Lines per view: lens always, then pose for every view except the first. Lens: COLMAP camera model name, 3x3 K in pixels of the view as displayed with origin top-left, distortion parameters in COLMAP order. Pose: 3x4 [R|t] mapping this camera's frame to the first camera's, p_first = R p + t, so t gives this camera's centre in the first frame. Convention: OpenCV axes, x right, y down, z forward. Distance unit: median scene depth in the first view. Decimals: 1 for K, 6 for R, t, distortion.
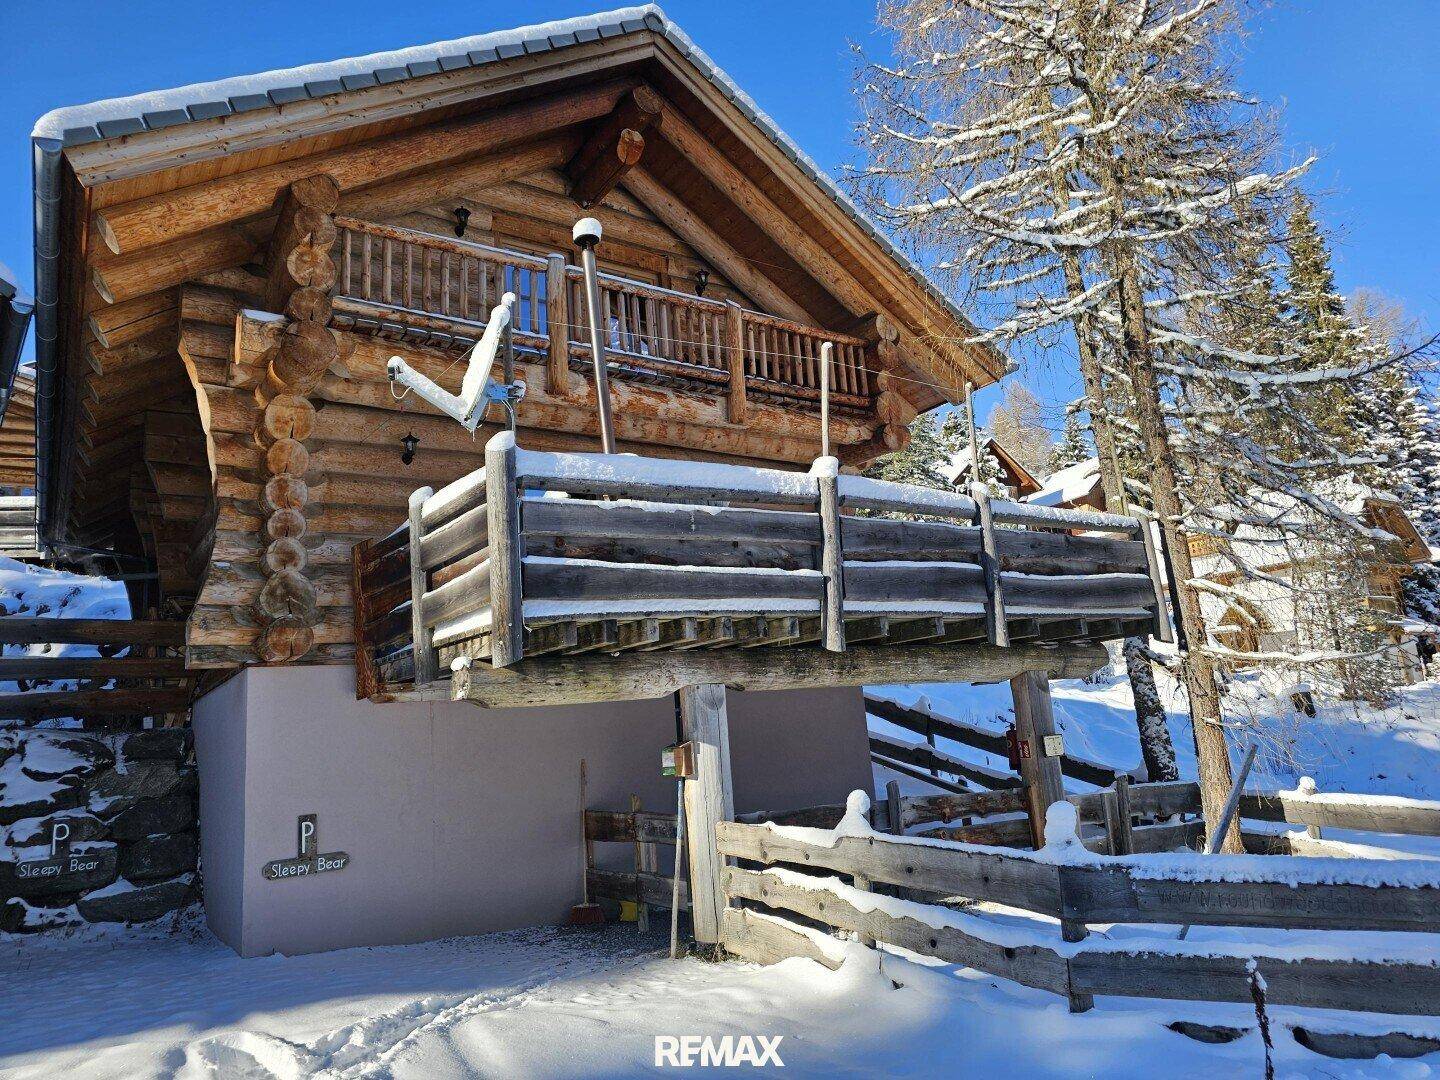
lens RADIAL K [[964.2, 0, 719.7], [0, 964.2, 544.7], [0, 0, 1]] dist [0.039407, -0.021306]
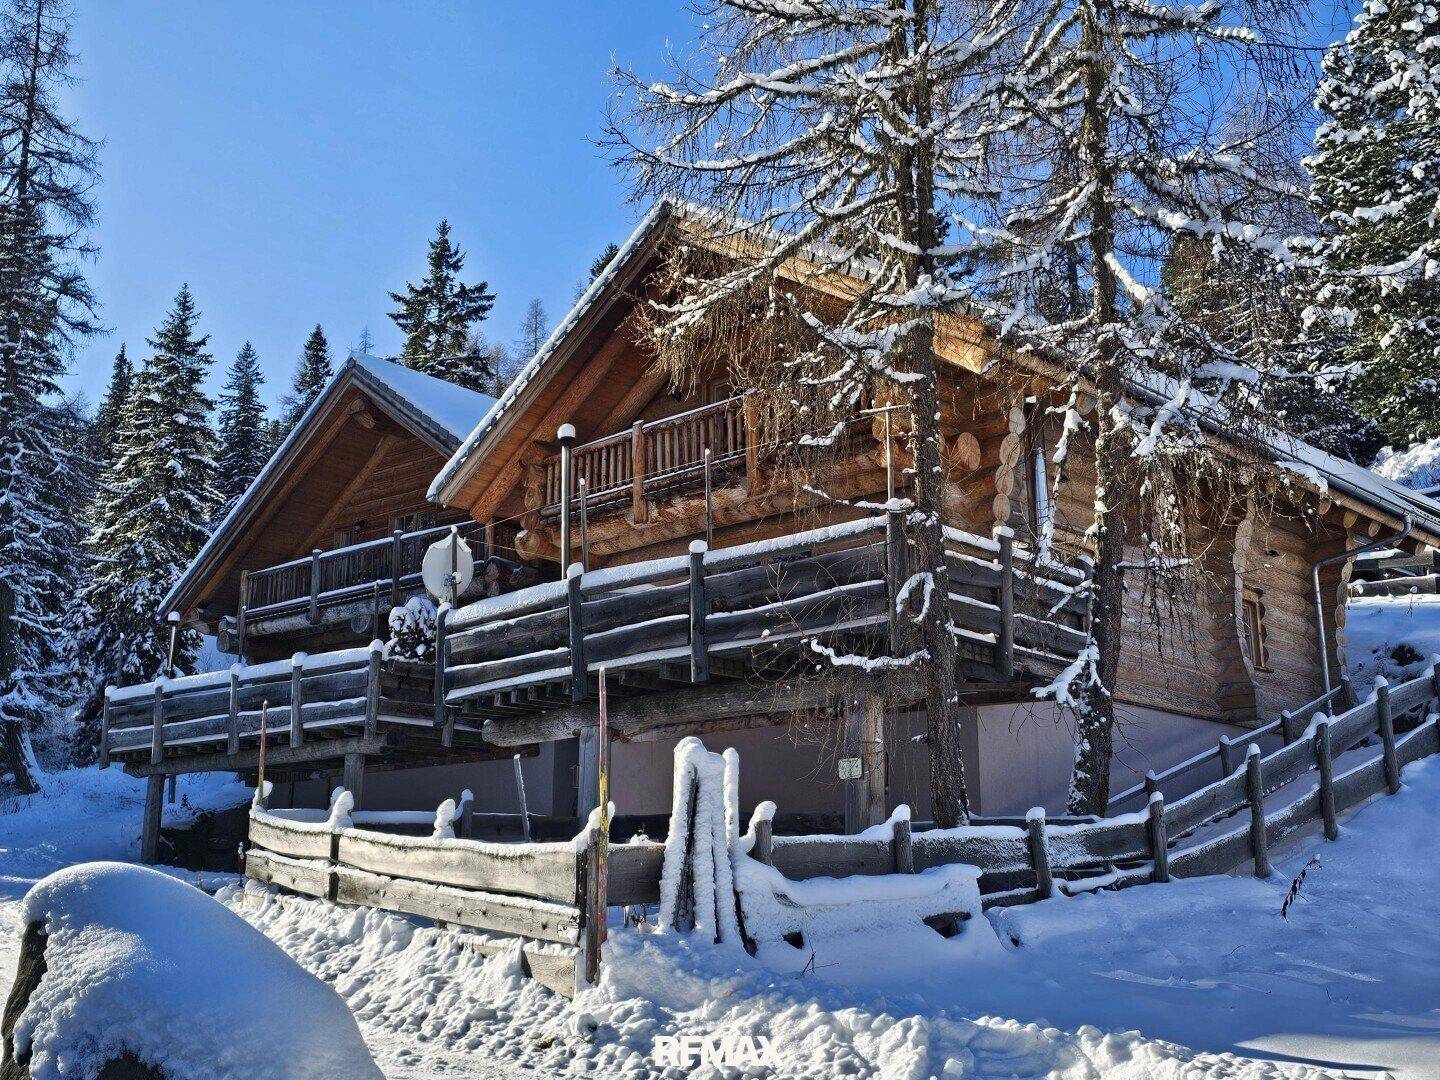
lens RADIAL K [[1543.6, 0, 714.9], [0, 1543.6, 509.9], [0, 0, 1]] dist [0.056793, 0.000000]
pose [[0.196245, -0.170172, -0.965676, 2.017830], [0.180697, 0.974235, -0.134959, 0.149495], [0.963762, -0.148009, 0.221939, 0.600026]]
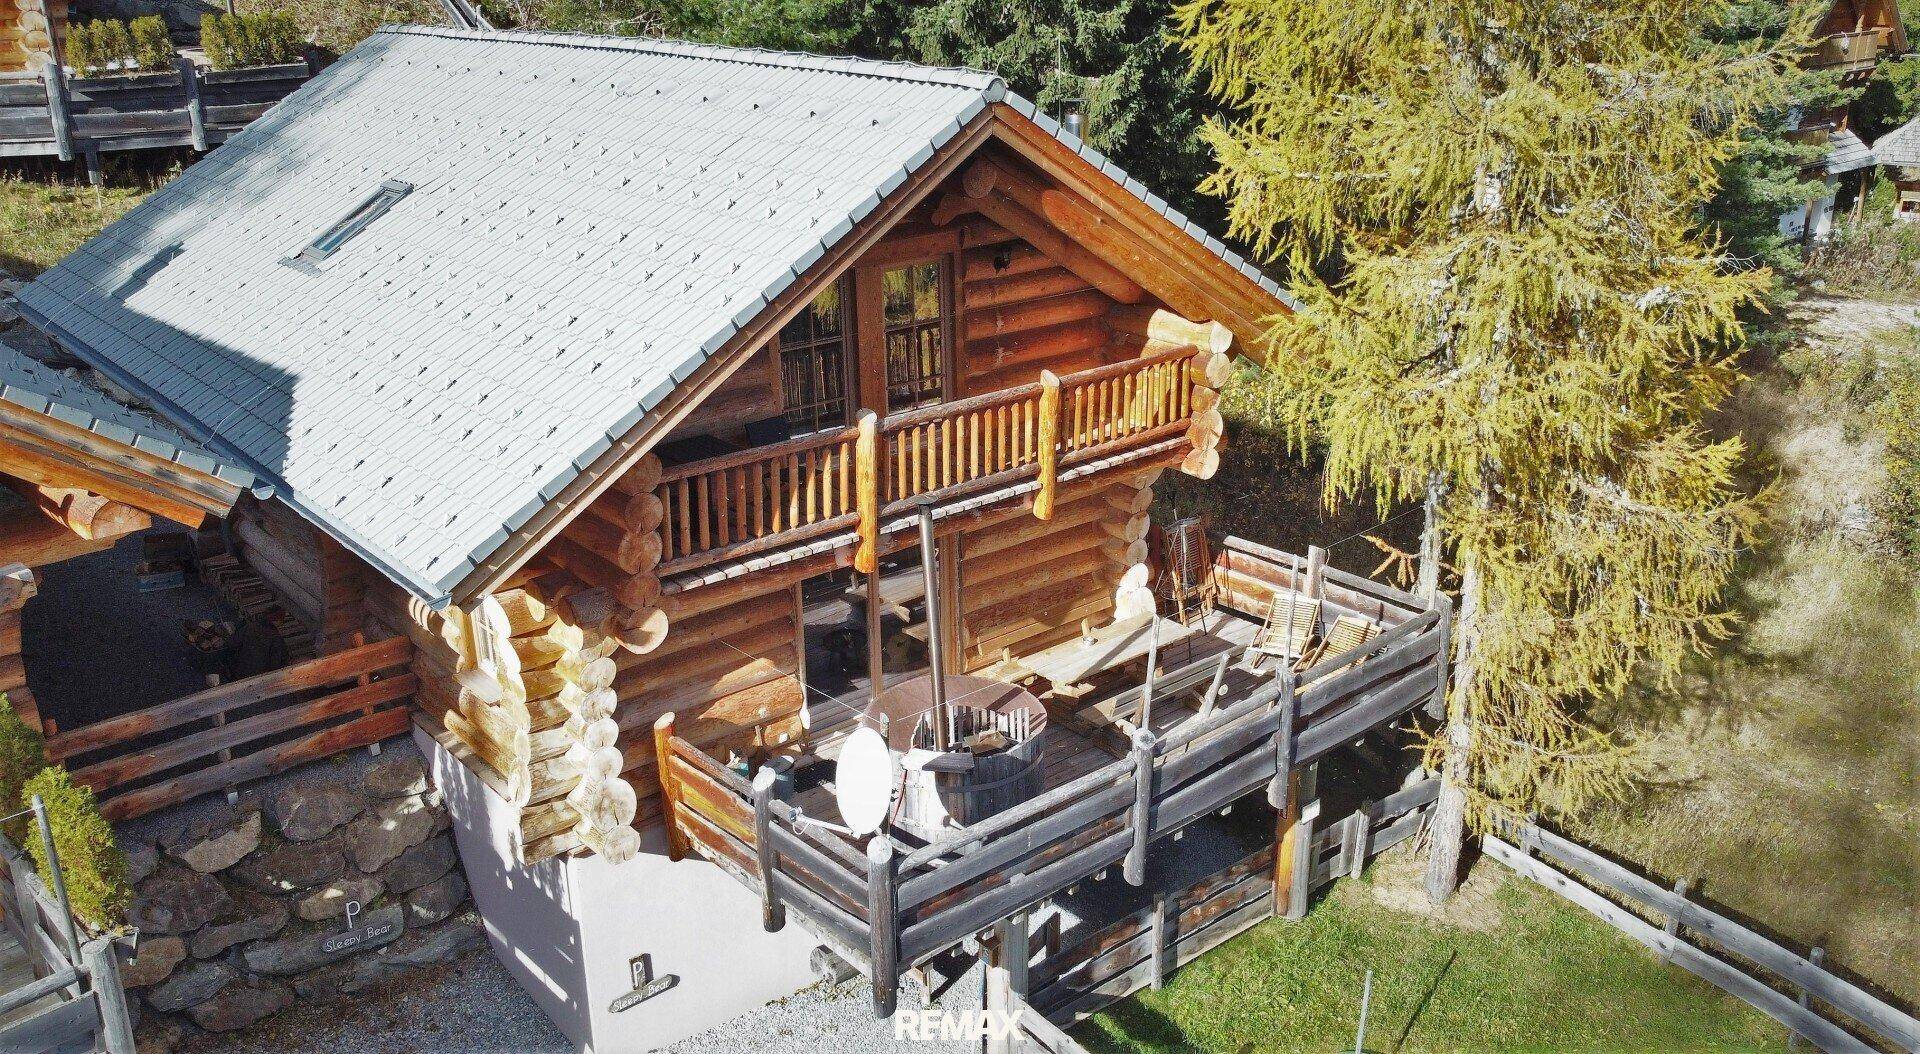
lens RADIAL K [[1599.2, 0, 1013.9], [0, 1599.2, 498.6], [0, 0, 1]] dist [0.009916, -0.012351]
pose [[0.988829, 0.031172, 0.145756, -0.249588], [-0.100749, 0.860449, 0.499477, -0.976584], [-0.109846, -0.508582, 0.853978, -0.281799]]
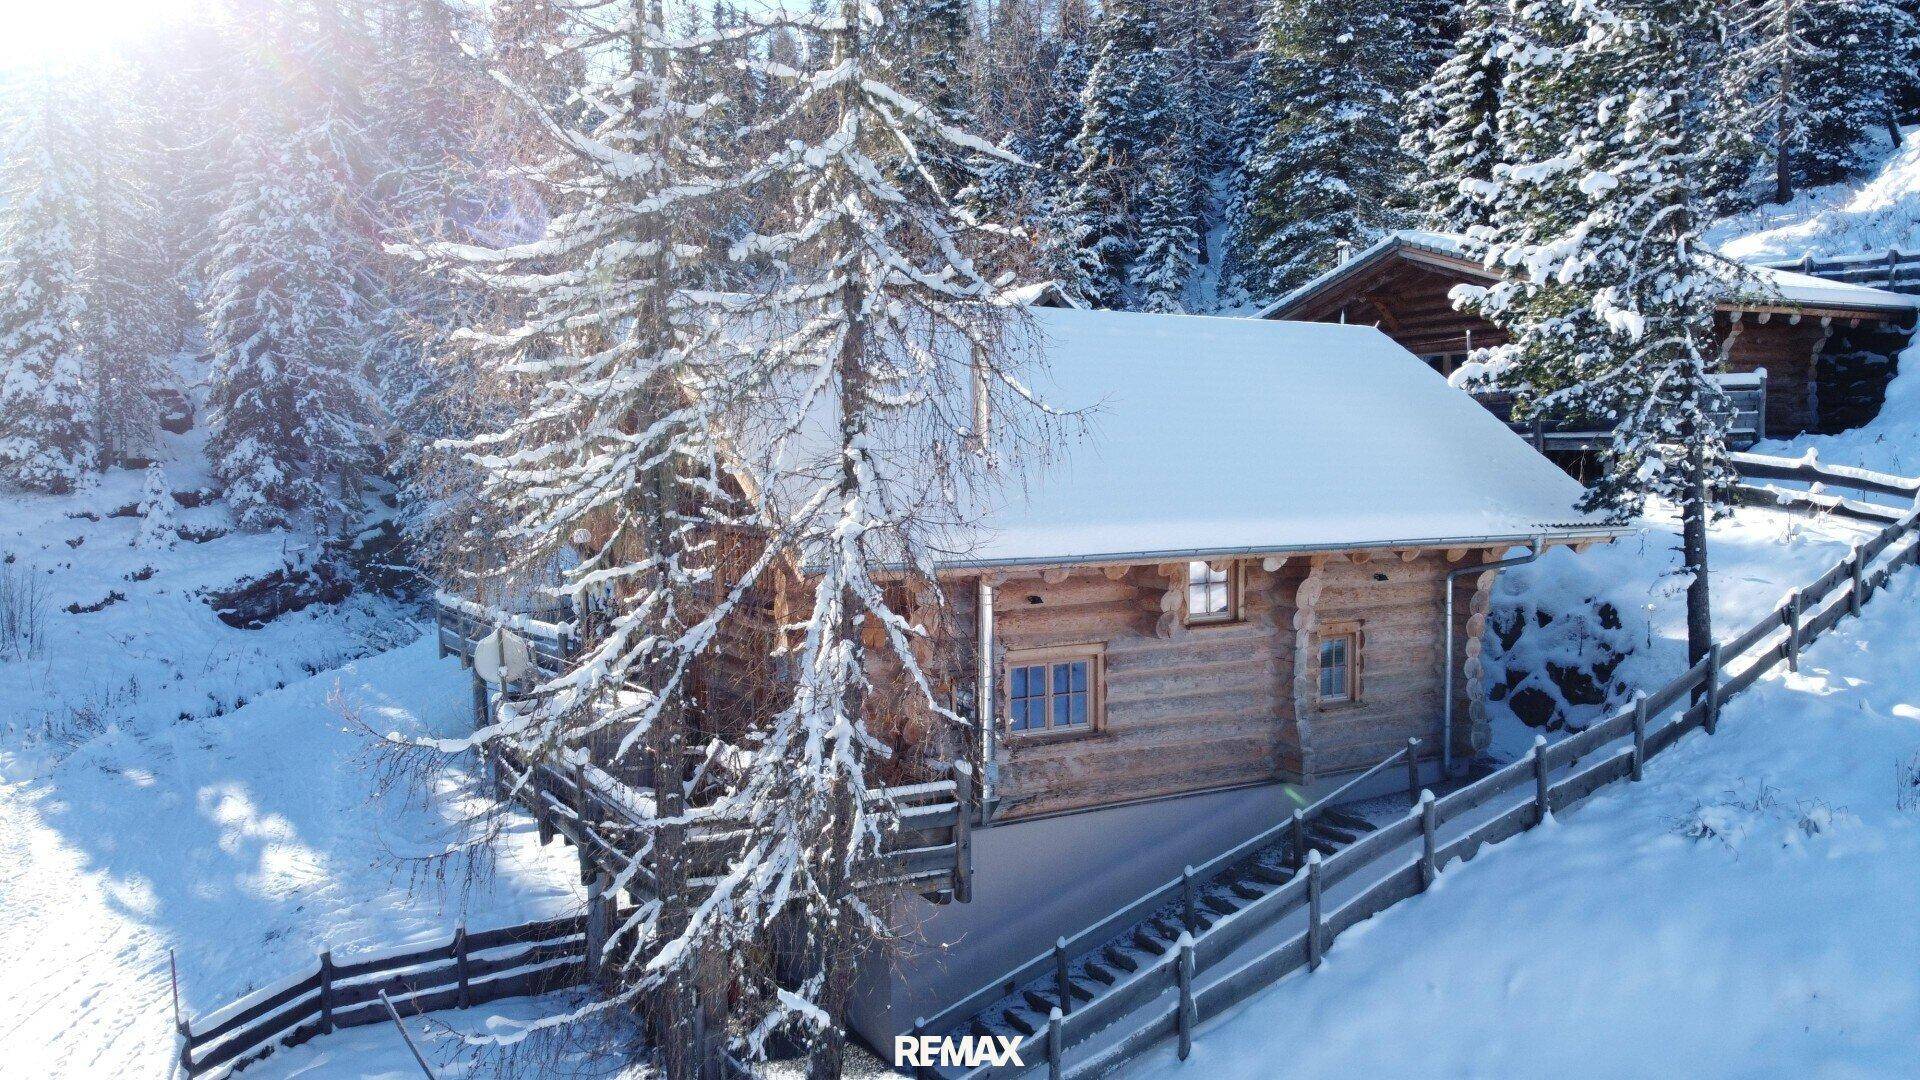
lens RADIAL K [[1452.1, 0, 964.5], [0, 1452.1, 526.4], [0, 0, 1]] dist [0.001523, -0.003006]
pose [[-0.075924, 0.137290, -0.987617, 1.948665], [0.214636, 0.969506, 0.118273, -0.441348], [0.973739, -0.202999, -0.103076, 1.675954]]
